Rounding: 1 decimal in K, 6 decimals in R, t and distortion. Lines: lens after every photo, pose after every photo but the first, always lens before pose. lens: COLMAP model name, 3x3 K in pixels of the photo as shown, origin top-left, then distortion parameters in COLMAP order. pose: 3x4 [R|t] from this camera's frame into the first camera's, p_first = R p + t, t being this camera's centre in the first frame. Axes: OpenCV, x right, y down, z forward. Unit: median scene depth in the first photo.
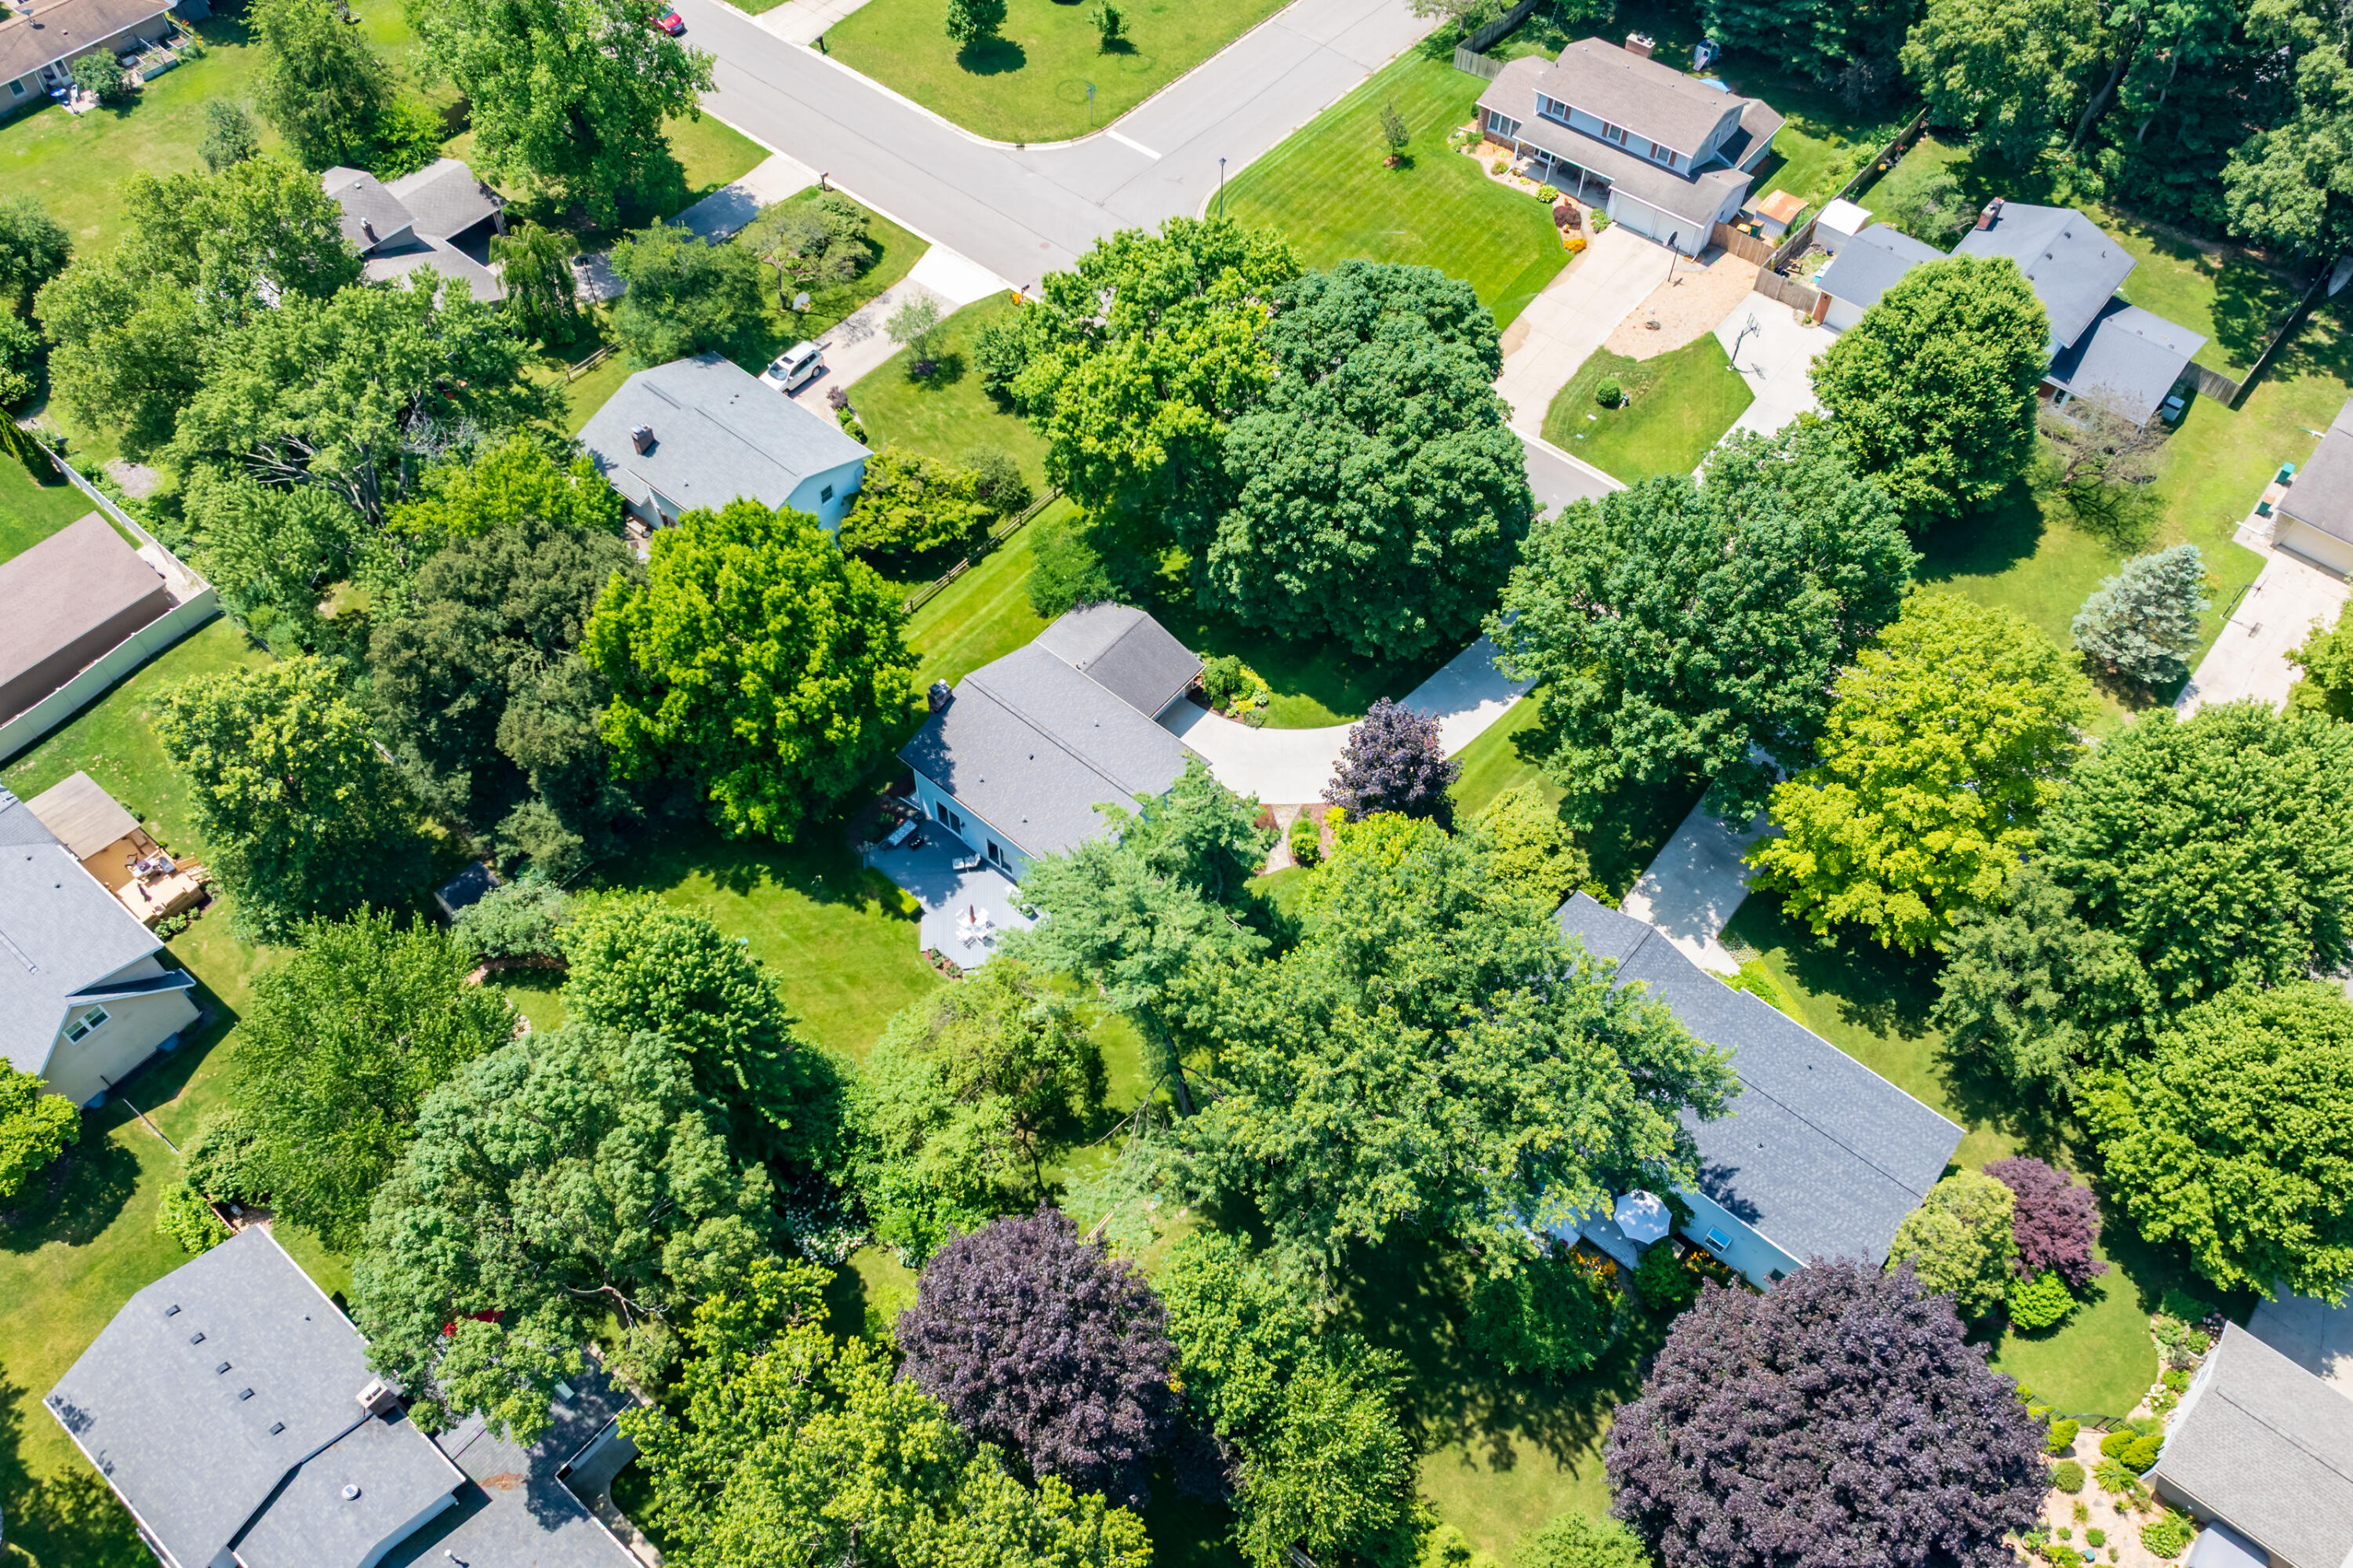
lens RADIAL K [[1798.6, 0, 1157.4], [0, 1798.6, 787.2], [0, 0, 1]] dist [-0.024881, 0.005096]
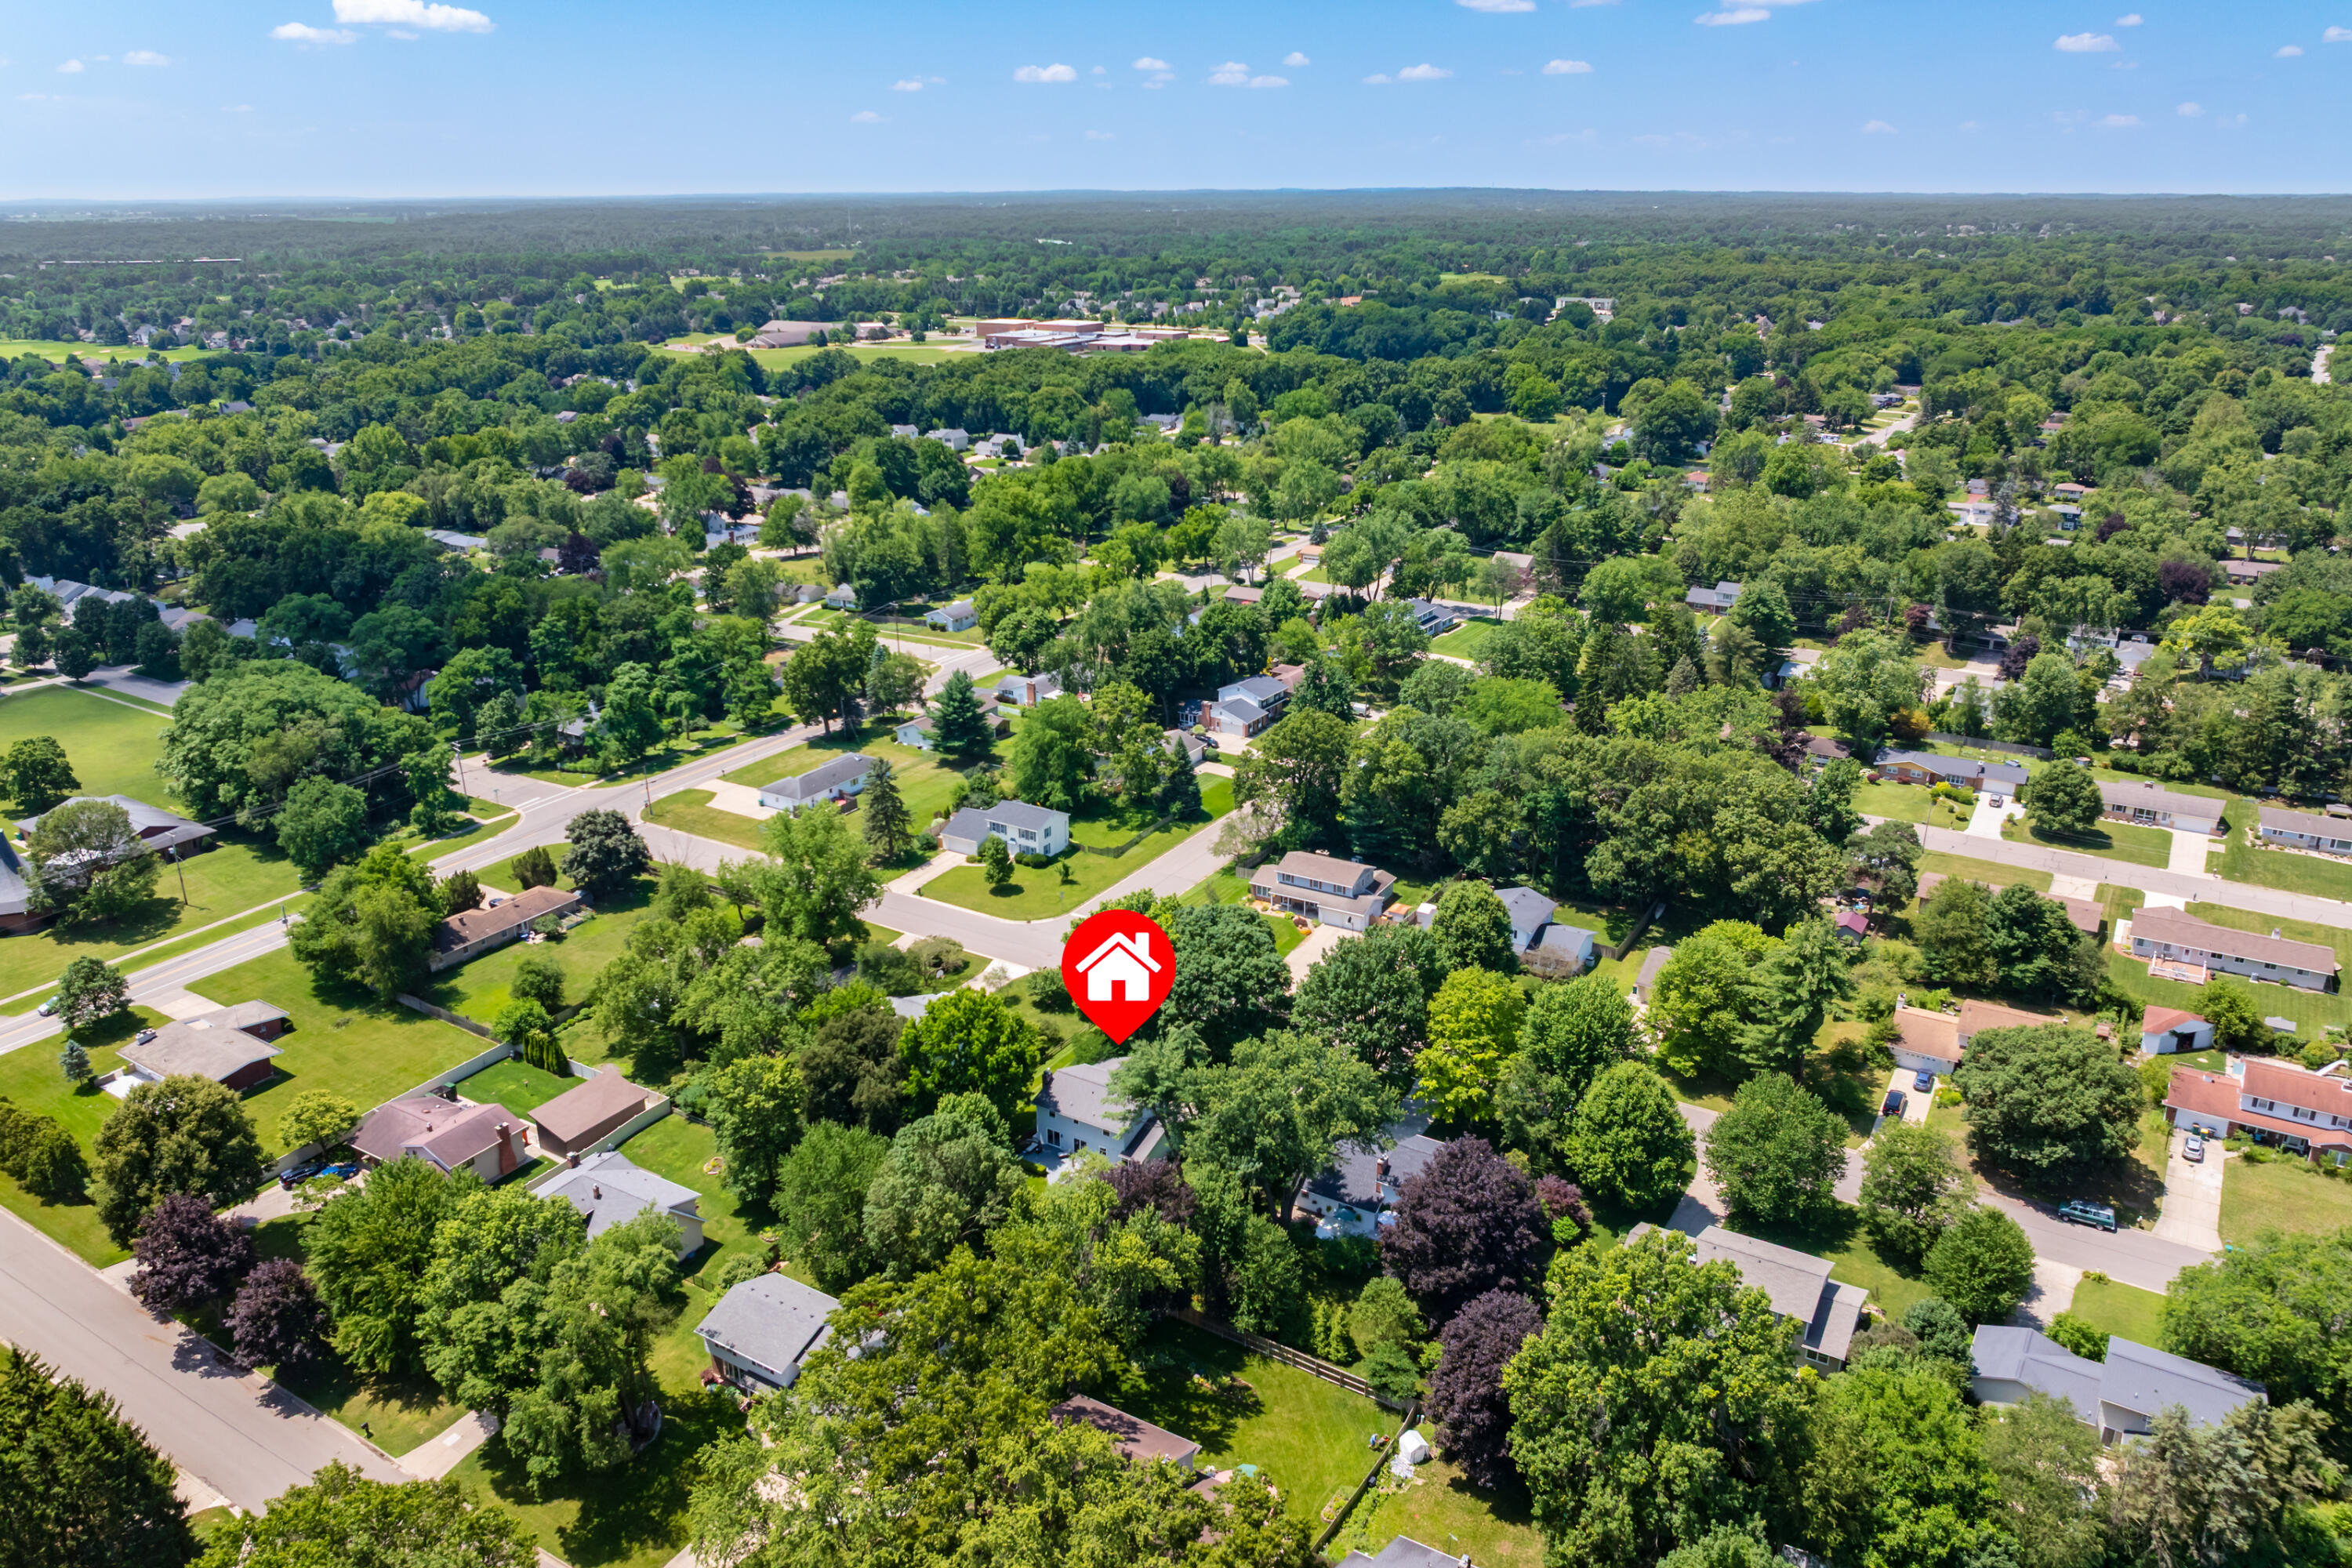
lens RADIAL K [[1610.9, 0, 1190.5], [0, 1610.9, 782.9], [0, 0, 1]] dist [-0.025141, -0.003765]
pose [[0.988198, -0.067279, 0.137619, -0.178360], [0.132539, 0.825957, -0.547930, 0.692932], [-0.076804, 0.559703, 0.825126, -0.773495]]
